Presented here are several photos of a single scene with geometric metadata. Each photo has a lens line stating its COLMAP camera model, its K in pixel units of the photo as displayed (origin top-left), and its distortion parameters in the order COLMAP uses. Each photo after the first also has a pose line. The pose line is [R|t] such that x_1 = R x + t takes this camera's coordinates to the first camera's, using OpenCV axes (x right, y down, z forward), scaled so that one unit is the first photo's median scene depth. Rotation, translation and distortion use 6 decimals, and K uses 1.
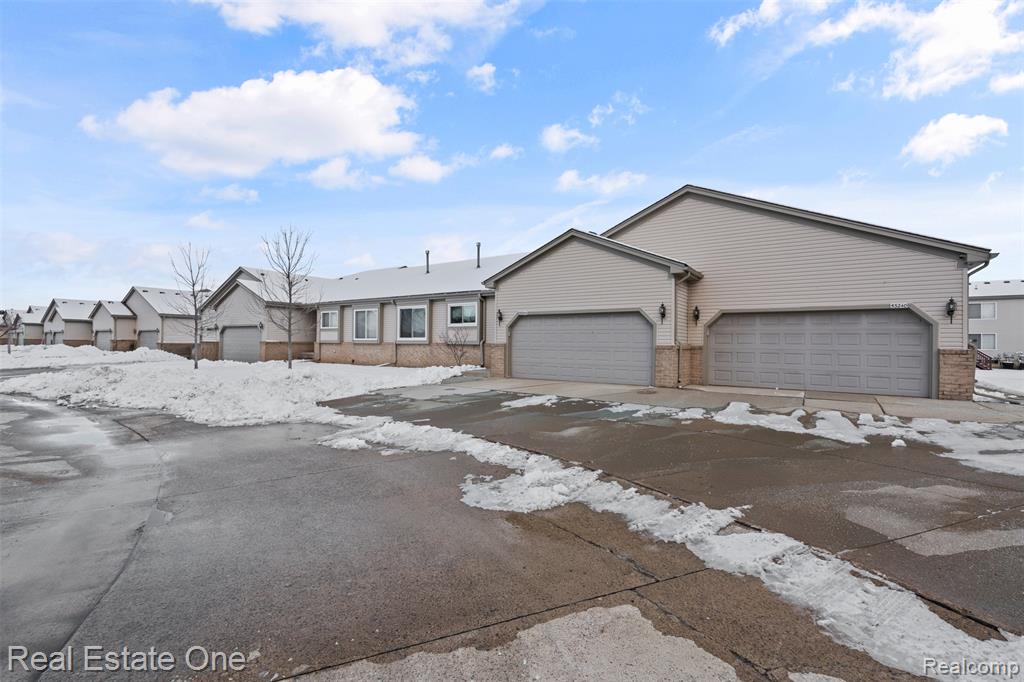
lens RADIAL K [[455.4, 0, 512.0], [0, 455.4, 341.0], [0, 0, 1]] dist [-0.000072, 0.000216]
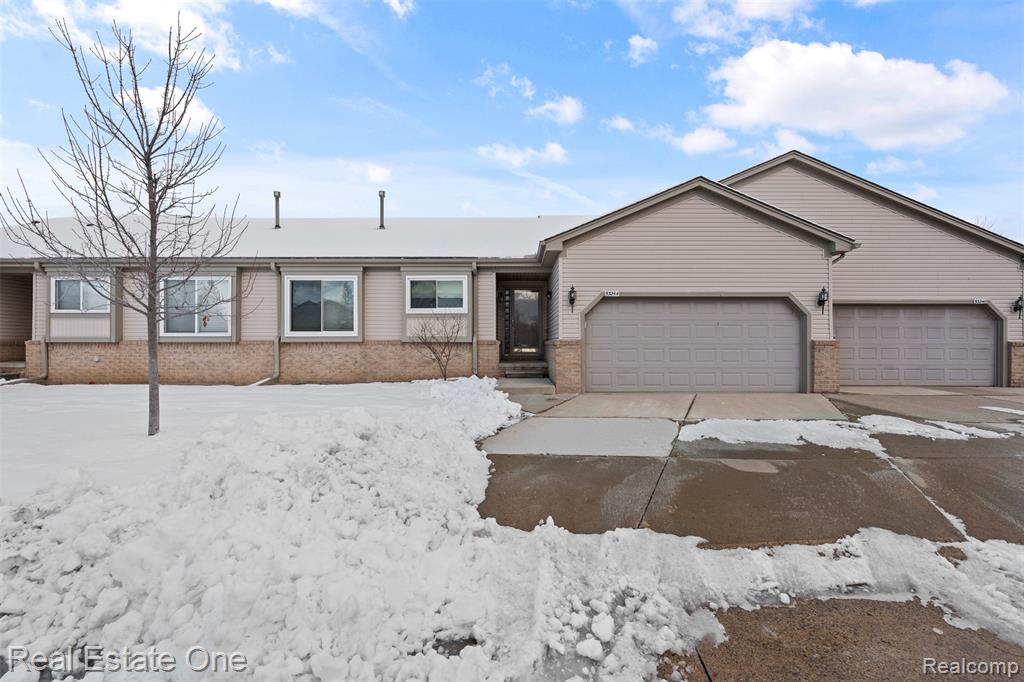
lens RADIAL K [[455.4, 0, 512.0], [0, 455.4, 341.0], [0, 0, 1]] dist [-0.000072, 0.000216]
pose [[0.825360, -0.008677, 0.564541, -0.453262], [0.004112, 0.999948, 0.009358, 0.000456], [-0.564593, -0.005402, 0.825352, 0.515830]]
